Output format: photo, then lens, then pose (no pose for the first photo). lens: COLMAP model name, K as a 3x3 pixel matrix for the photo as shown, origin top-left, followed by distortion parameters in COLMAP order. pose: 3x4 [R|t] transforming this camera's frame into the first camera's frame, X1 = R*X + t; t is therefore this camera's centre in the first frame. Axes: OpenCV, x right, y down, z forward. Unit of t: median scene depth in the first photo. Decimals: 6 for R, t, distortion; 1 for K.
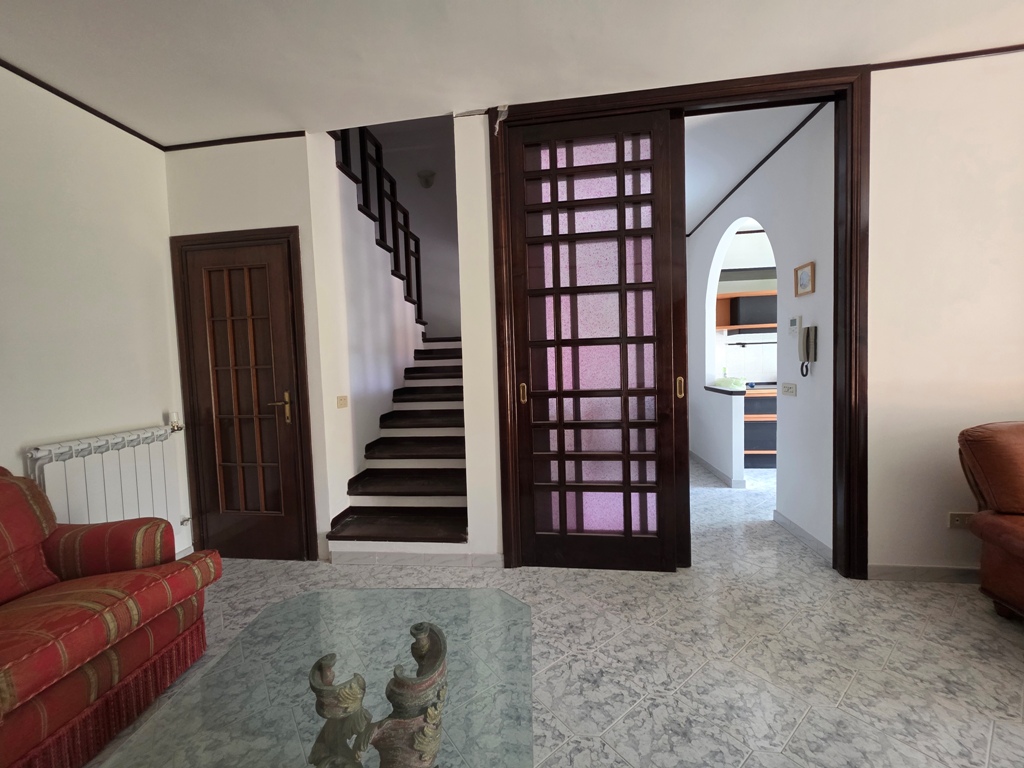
lens RADIAL K [[408.0, 0, 514.2], [0, 408.0, 385.2], [0, 0, 1]] dist [0.001241, 0.000415]
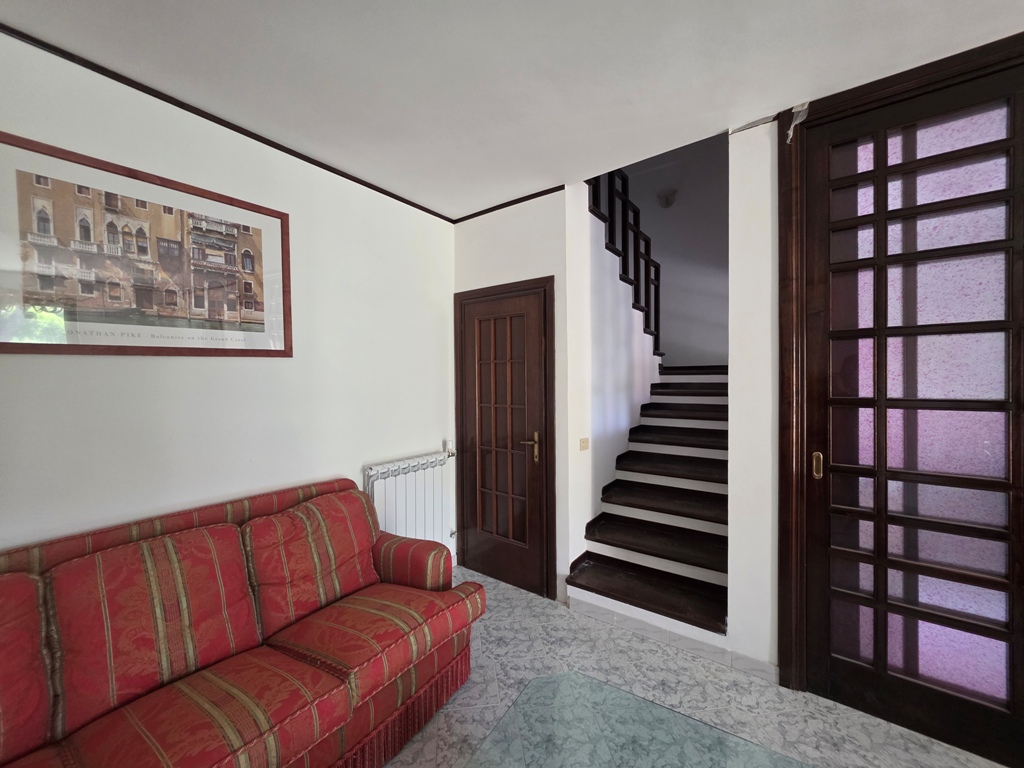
lens RADIAL K [[408.0, 0, 512.8], [0, 408.0, 381.1], [0, 0, 1]] dist [0.001241, 0.000415]
pose [[0.875057, 0.030124, -0.483082, -0.112058], [-0.045436, 0.998767, -0.020023, -0.096606], [0.481883, 0.039470, 0.875346, 0.046179]]
